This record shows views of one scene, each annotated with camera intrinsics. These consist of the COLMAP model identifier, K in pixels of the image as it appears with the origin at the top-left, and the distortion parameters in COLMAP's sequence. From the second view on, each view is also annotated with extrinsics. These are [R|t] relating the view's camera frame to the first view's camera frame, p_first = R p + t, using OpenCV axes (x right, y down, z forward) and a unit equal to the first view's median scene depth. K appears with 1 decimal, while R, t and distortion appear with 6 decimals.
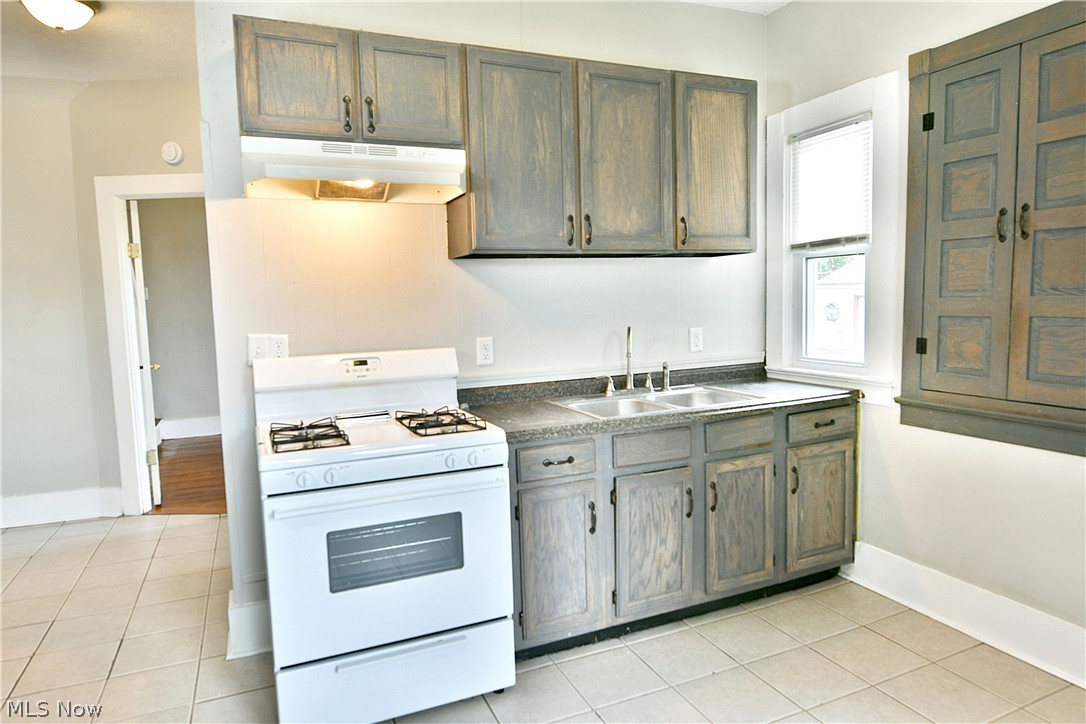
lens RADIAL K [[662.4, 0, 541.5], [0, 662.4, 361.2], [0, 0, 1]] dist [-0.013080, -0.005261]
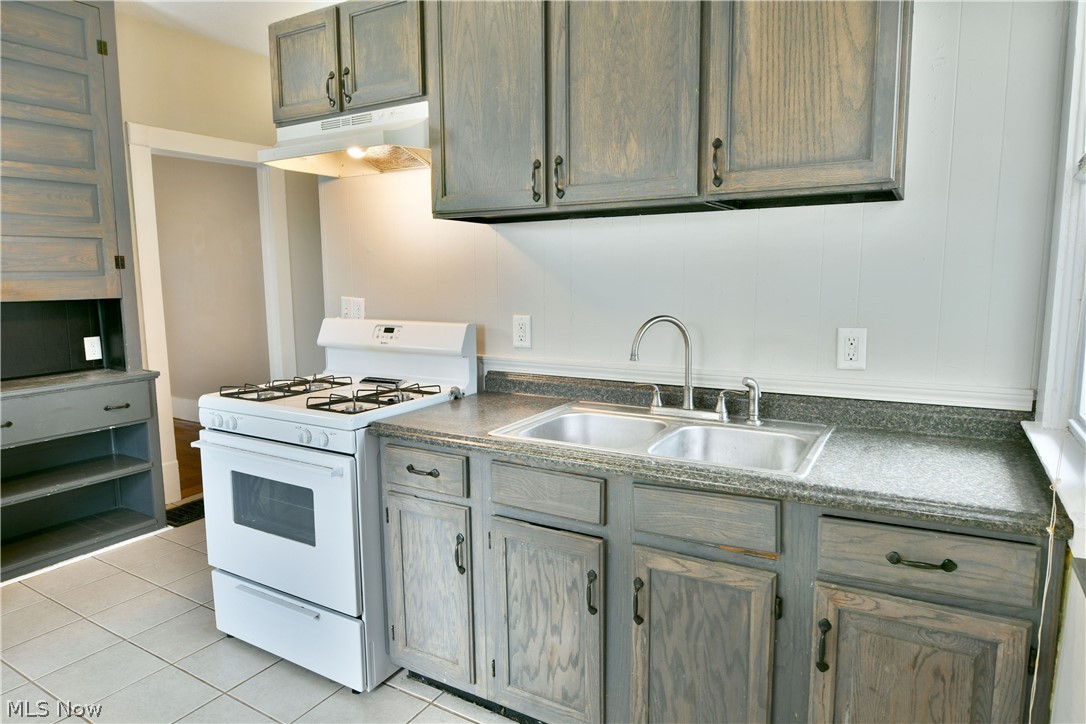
lens RADIAL K [[662.4, 0, 540.1], [0, 662.4, 359.0], [0, 0, 1]] dist [-0.013080, -0.005261]
pose [[0.582484, 0.129075, -0.802529, 0.681824], [-0.084201, 0.991582, 0.098368, -0.072431], [0.808469, 0.010276, 0.588448, 0.571562]]
